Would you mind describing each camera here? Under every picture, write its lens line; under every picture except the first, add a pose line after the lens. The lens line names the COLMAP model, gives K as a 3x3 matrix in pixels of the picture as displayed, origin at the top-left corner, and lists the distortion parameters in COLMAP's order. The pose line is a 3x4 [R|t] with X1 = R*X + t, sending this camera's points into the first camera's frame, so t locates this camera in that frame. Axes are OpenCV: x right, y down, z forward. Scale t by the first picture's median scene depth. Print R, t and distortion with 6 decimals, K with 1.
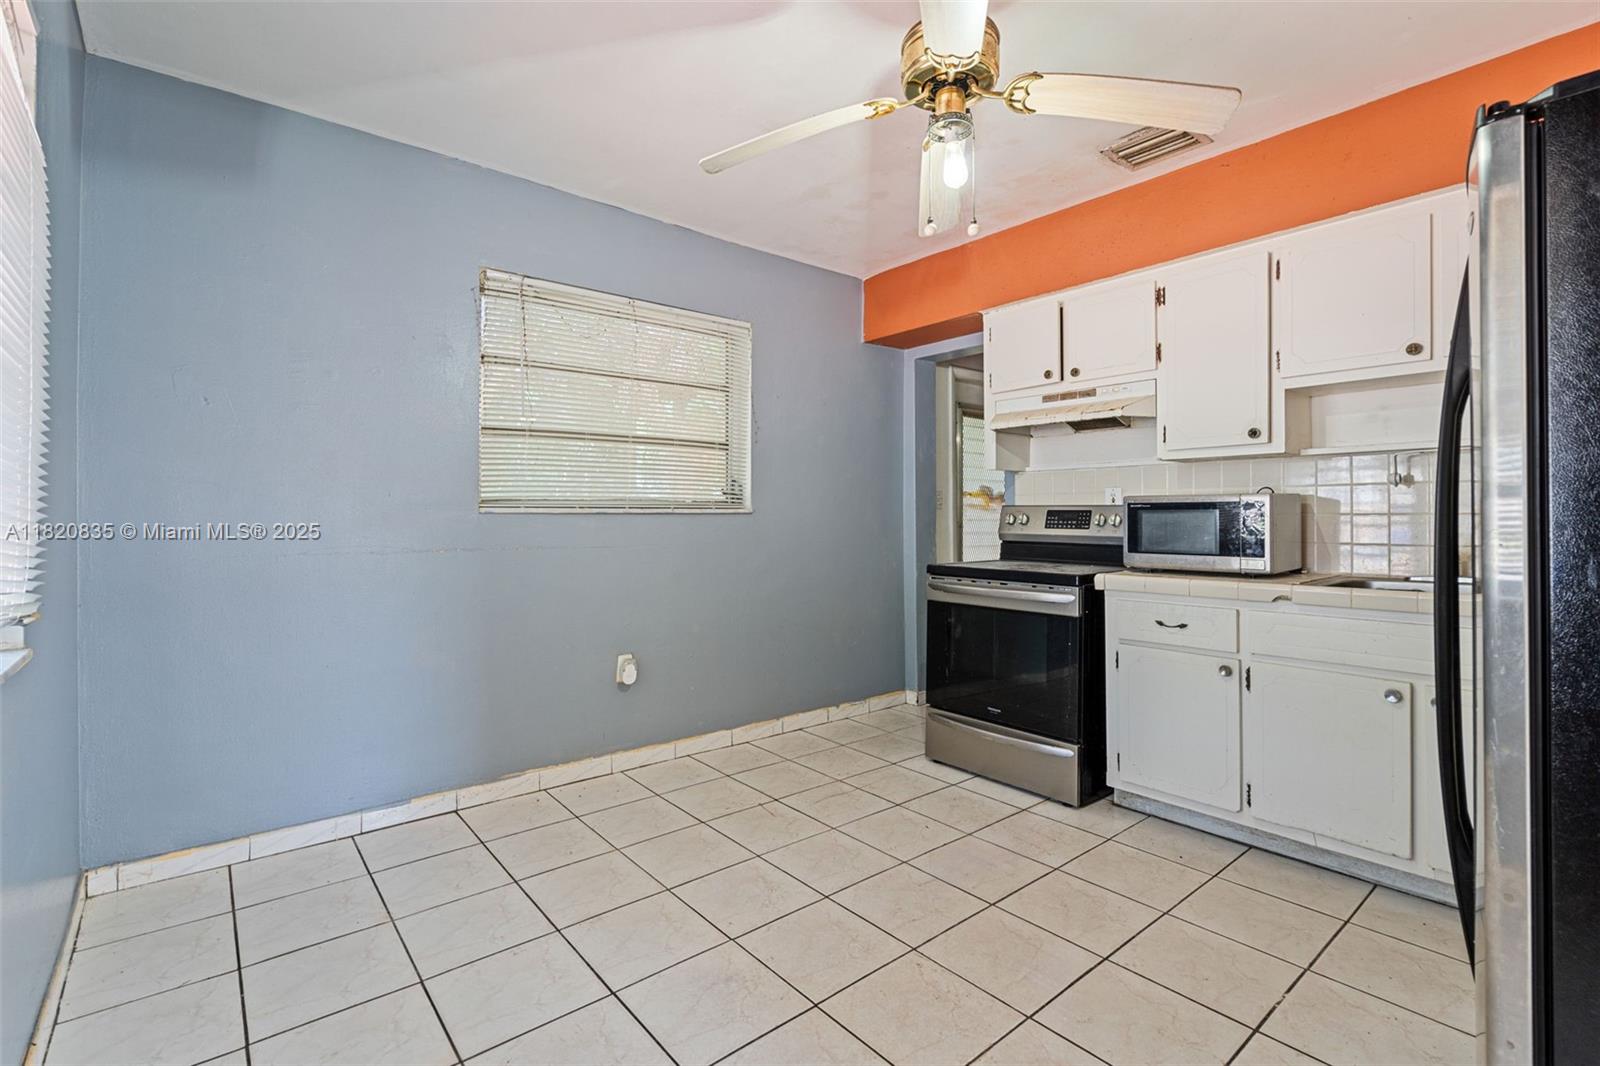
lens RADIAL K [[731.7, 0, 800.5], [0, 731.7, 524.2], [0, 0, 1]] dist [0.002256, 0.000964]
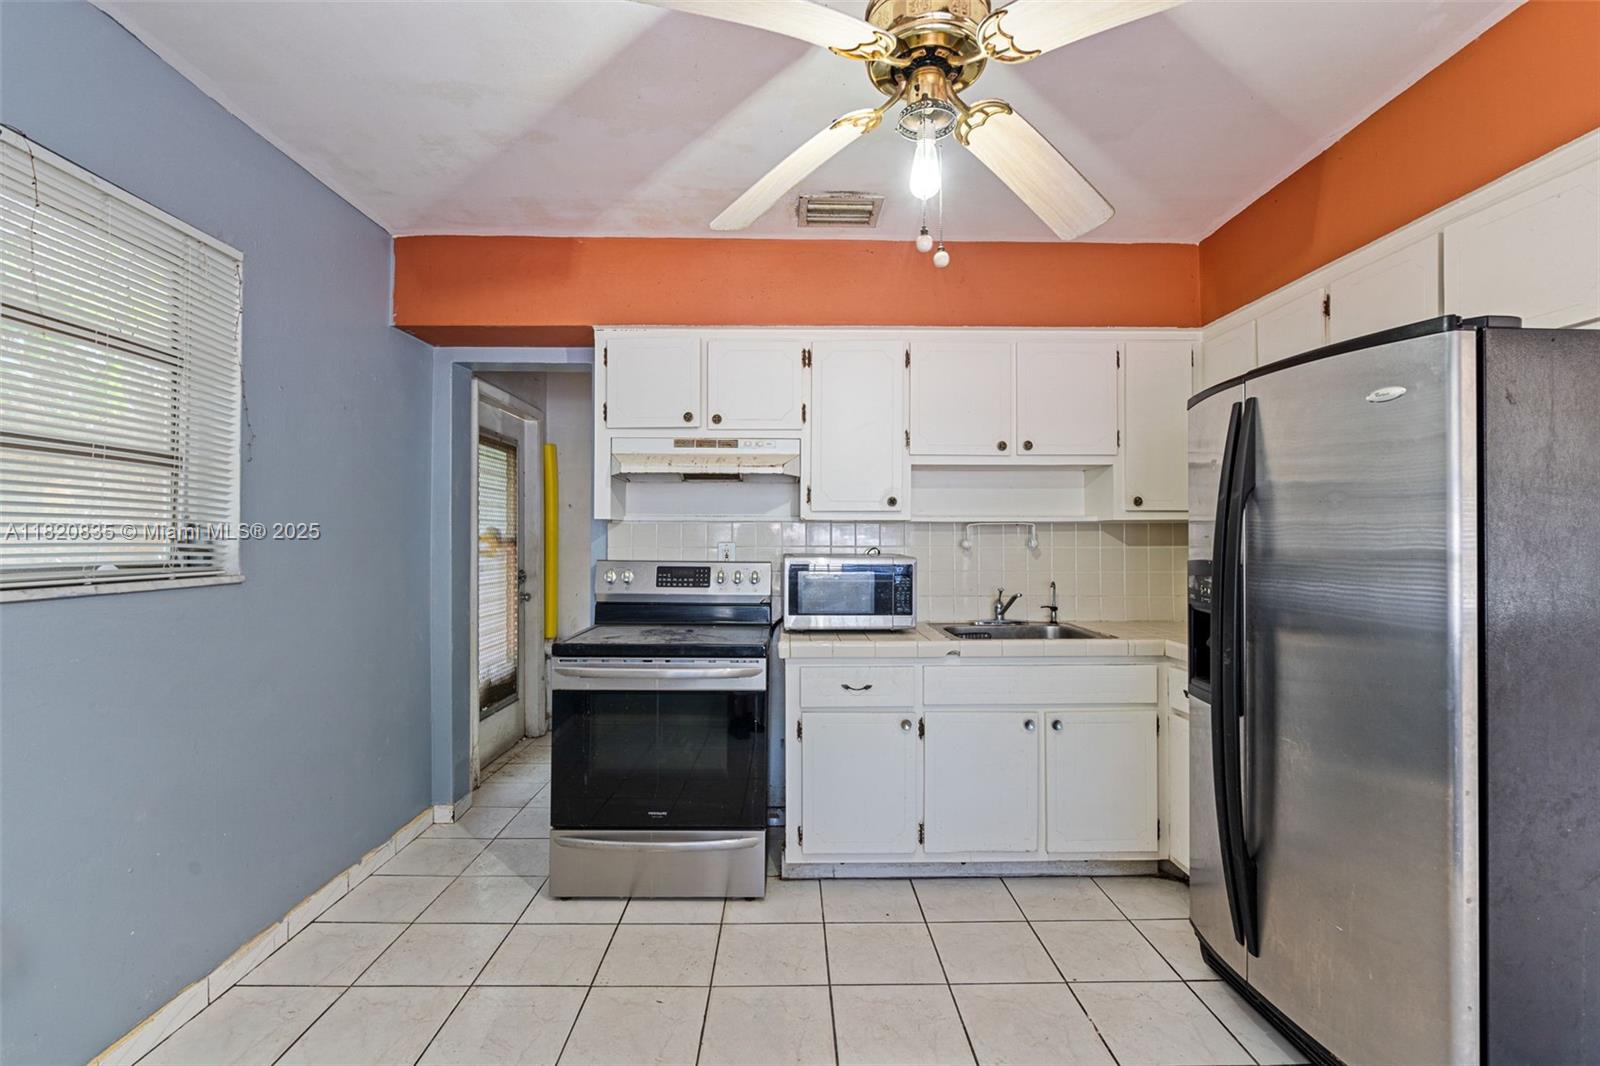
lens RADIAL K [[727.1, 0, 796.6], [0, 727.1, 541.2], [0, 0, 1]] dist [-0.008321, 0.000468]
pose [[0.629134, 0.000385, 0.777297, -0.263294], [0.004542, 0.999981, -0.004171, -0.049074], [-0.777284, 0.006154, 0.629120, 0.341524]]
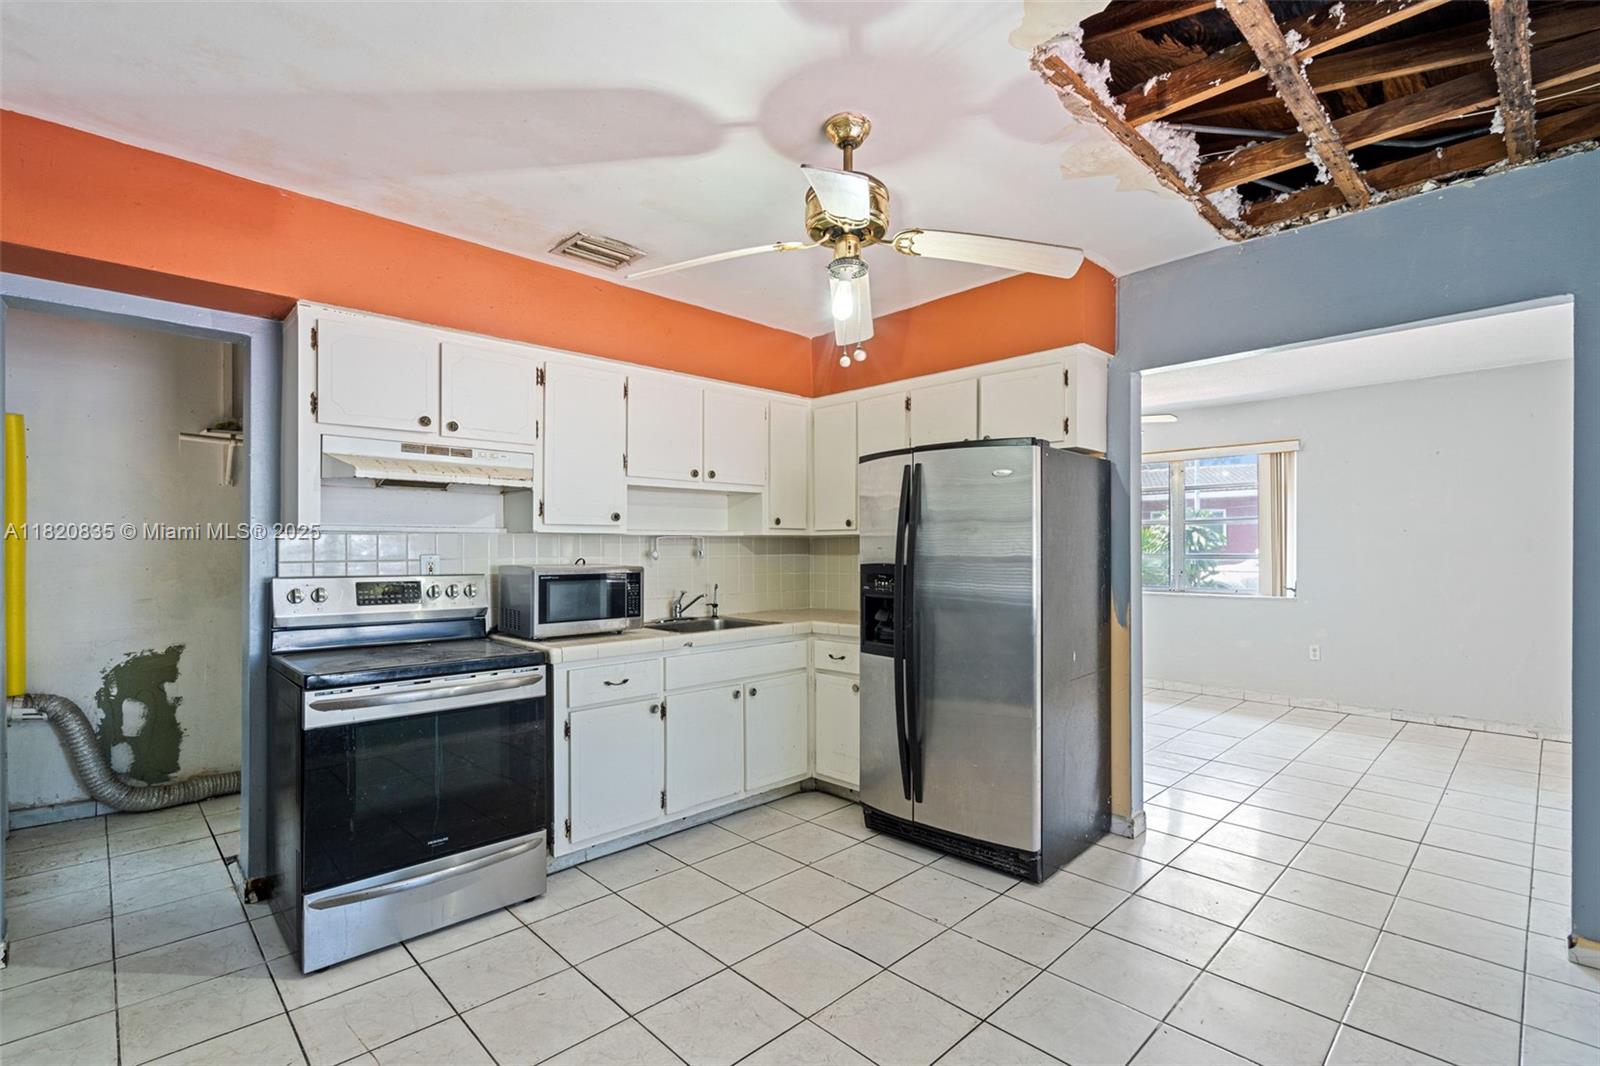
lens RADIAL K [[734.7, 0, 791.9], [0, 734.7, 558.1], [0, 0, 1]] dist [-0.002188, -0.000022]
pose [[-0.070523, -0.011931, 0.997439, -0.521546], [0.011369, 0.999854, 0.012763, -0.054611], [-0.997445, 0.012240, -0.070377, 0.641448]]
